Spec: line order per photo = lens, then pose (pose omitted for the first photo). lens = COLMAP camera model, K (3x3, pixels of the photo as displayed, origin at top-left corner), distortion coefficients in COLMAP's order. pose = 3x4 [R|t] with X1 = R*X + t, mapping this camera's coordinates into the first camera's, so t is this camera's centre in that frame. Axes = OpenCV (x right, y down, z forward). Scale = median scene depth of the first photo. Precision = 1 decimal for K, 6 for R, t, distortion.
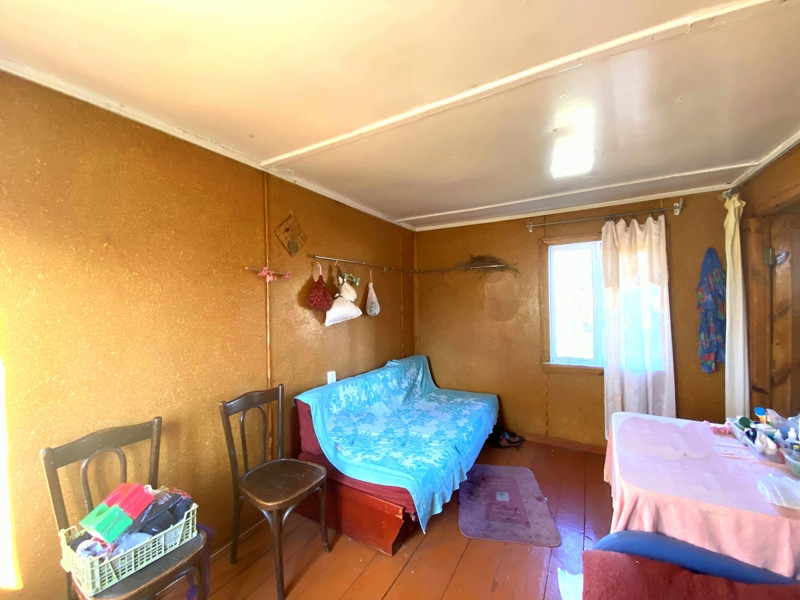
lens RADIAL K [[323.5, 0, 404.2], [0, 323.5, 301.5], [0, 0, 1]] dist [-0.000326, -0.000155]
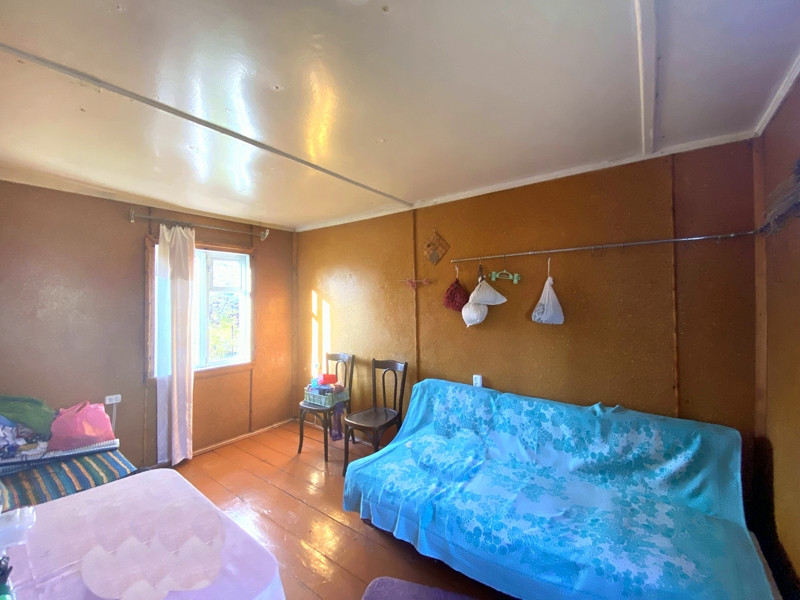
lens RADIAL K [[329.4, 0, 400.0], [0, 329.4, 300.0], [0, 0, 1]] dist [-0.040538, -0.000316]
pose [[-0.138202, 0.004371, -0.990394, 0.734404], [-0.007599, 0.999956, 0.005473, -0.012456], [0.990375, 0.008282, -0.138163, 0.855197]]
